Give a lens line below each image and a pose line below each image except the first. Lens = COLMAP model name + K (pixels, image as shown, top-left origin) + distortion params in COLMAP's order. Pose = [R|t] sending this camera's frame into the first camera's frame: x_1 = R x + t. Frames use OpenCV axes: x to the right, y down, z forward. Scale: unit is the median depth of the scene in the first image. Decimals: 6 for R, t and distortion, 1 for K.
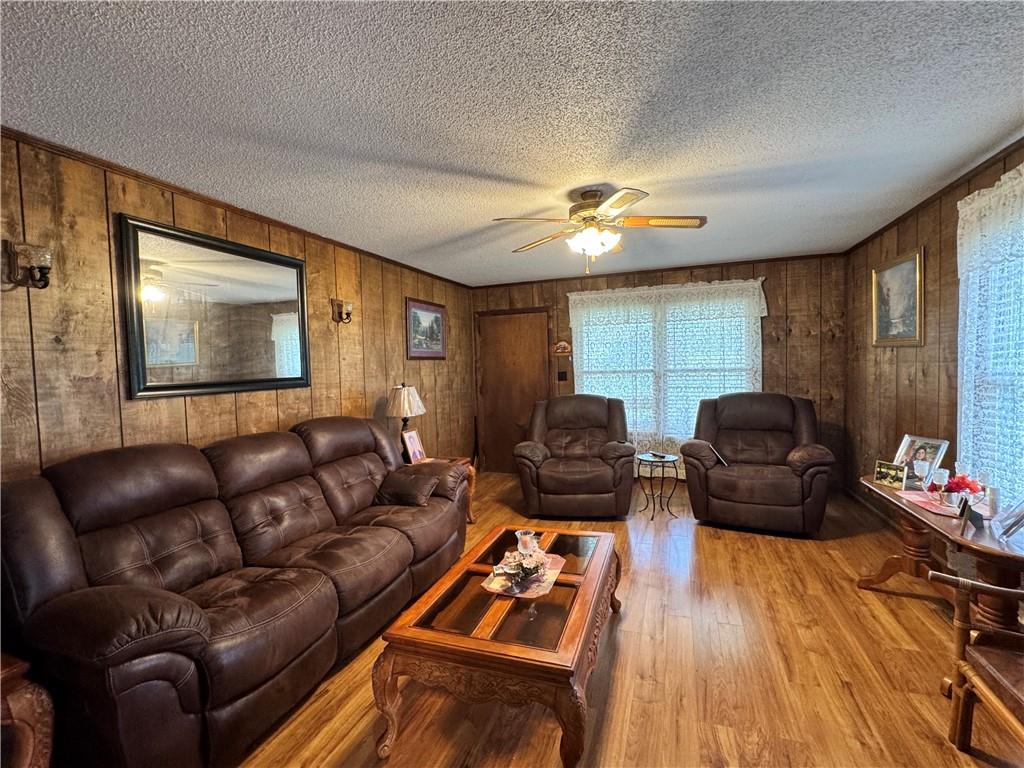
lens RADIAL K [[452.4, 0, 512.0], [0, 452.4, 384.0], [0, 0, 1]] dist [0.000424, -0.000038]
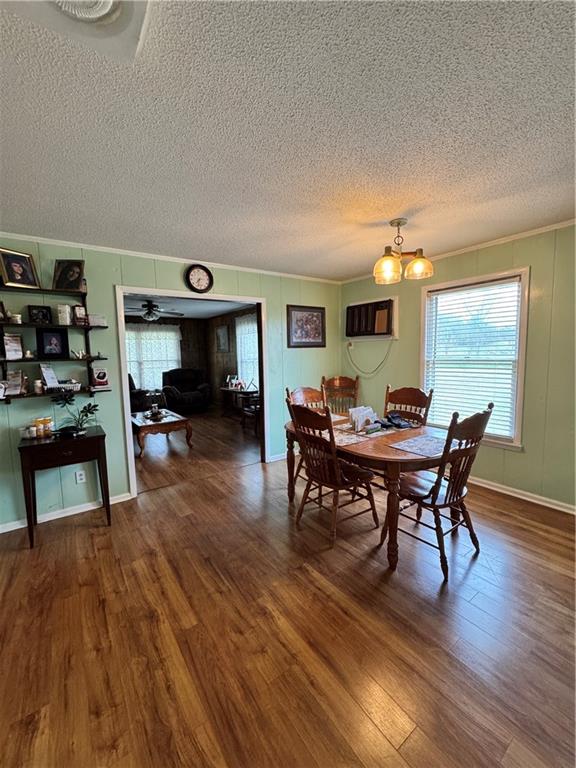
lens RADIAL K [[304.0, 0, 288.0], [0, 304.0, 384.0], [0, 0, 1]] dist [0.000273, -0.000004]
pose [[0.560400, -0.065522, 0.825627, -0.677442], [0.040104, 0.997843, 0.051968, 0.047975], [-0.827251, 0.003988, 0.561819, -0.601380]]
